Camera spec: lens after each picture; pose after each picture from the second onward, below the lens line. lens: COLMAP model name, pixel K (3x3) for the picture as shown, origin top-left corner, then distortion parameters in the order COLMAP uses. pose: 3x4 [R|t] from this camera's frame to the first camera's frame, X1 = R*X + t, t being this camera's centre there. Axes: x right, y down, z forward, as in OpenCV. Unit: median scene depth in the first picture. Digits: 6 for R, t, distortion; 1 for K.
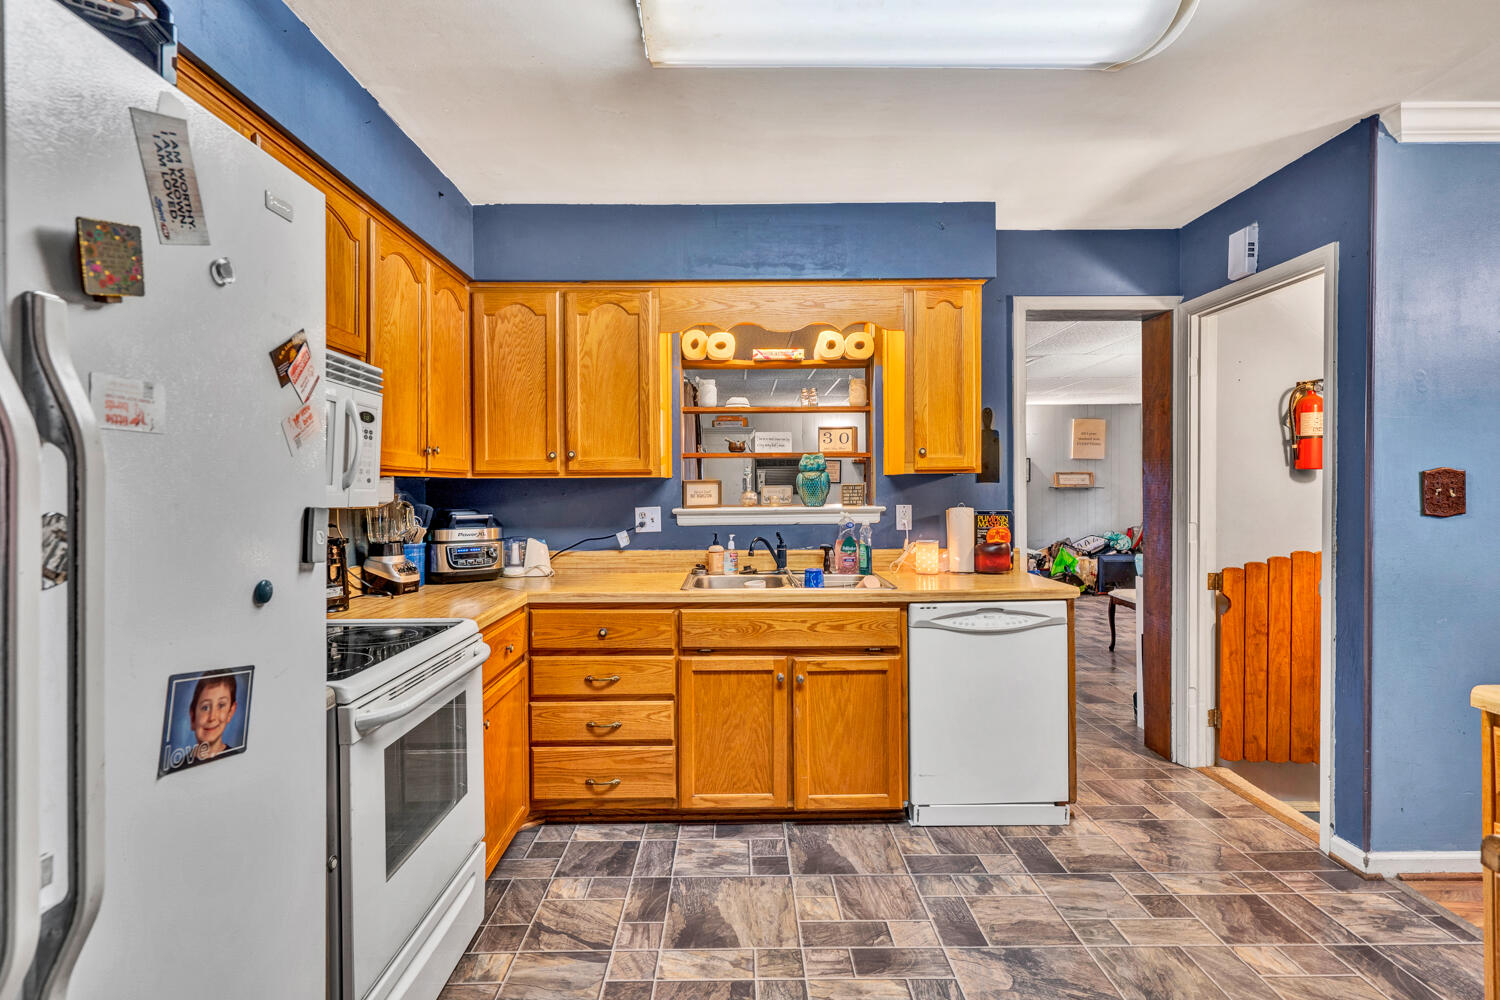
lens RADIAL K [[767.9, 0, 745.2], [0, 767.9, 493.2], [0, 0, 1]] dist [0.004570, 0.000372]
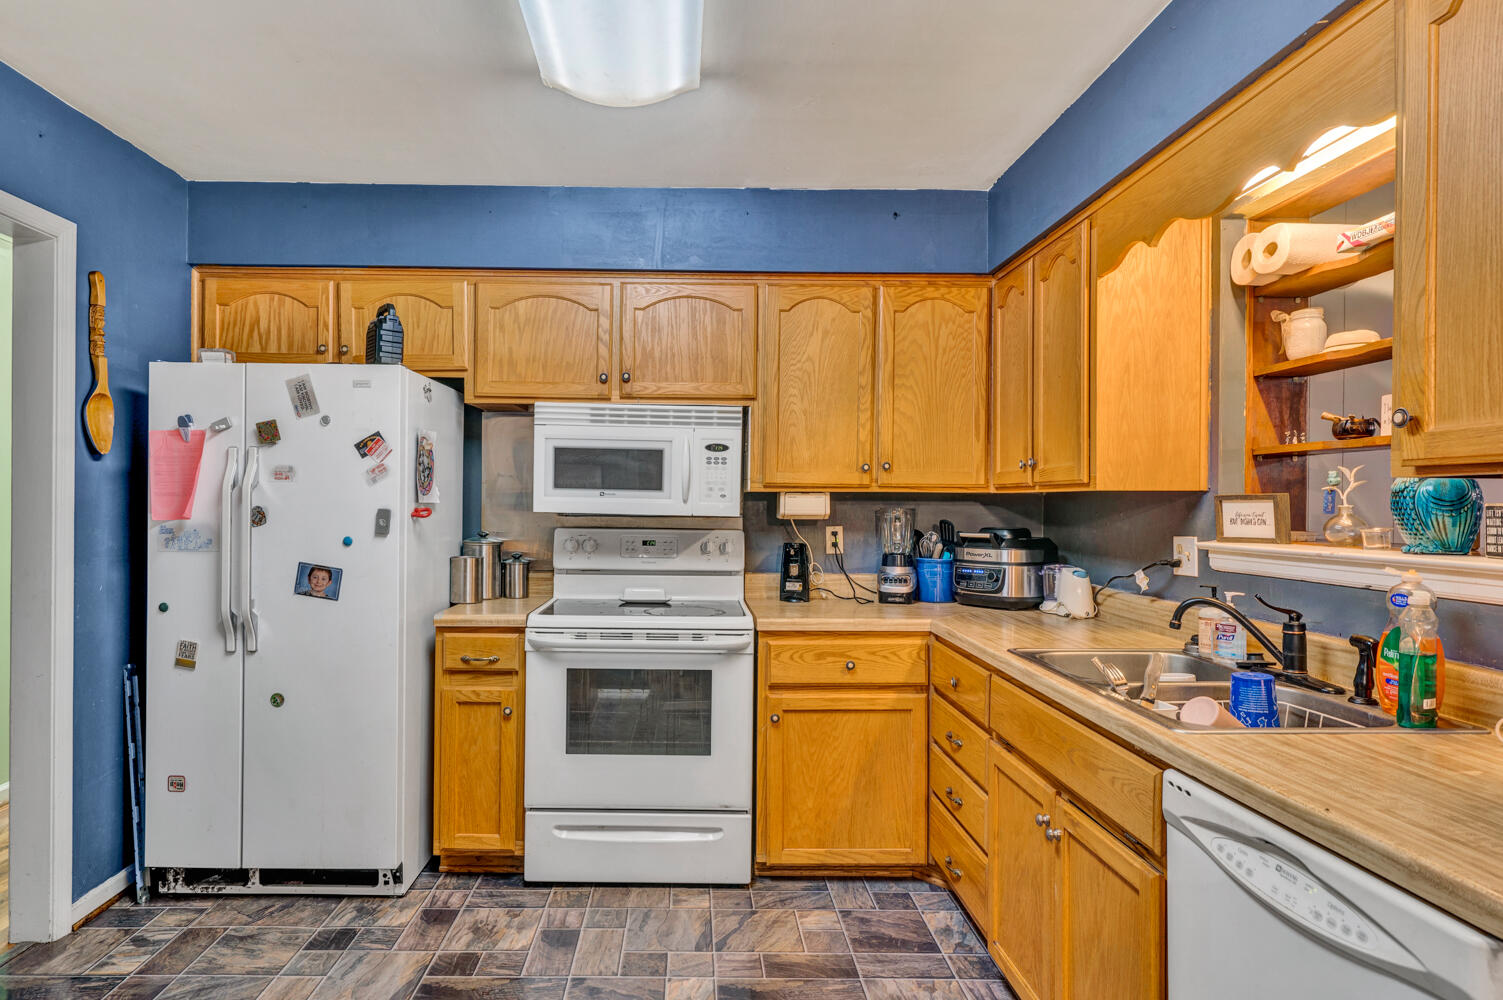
lens RADIAL K [[934.6, 0, 750.5], [0, 934.6, 500.0], [0, 0, 1]] dist [0.002952, -0.000268]
pose [[-0.023471, 0.004092, -0.999716, 0.826075], [-0.014031, 0.999892, 0.004422, -0.013142], [0.999626, 0.014131, -0.023411, 0.821238]]
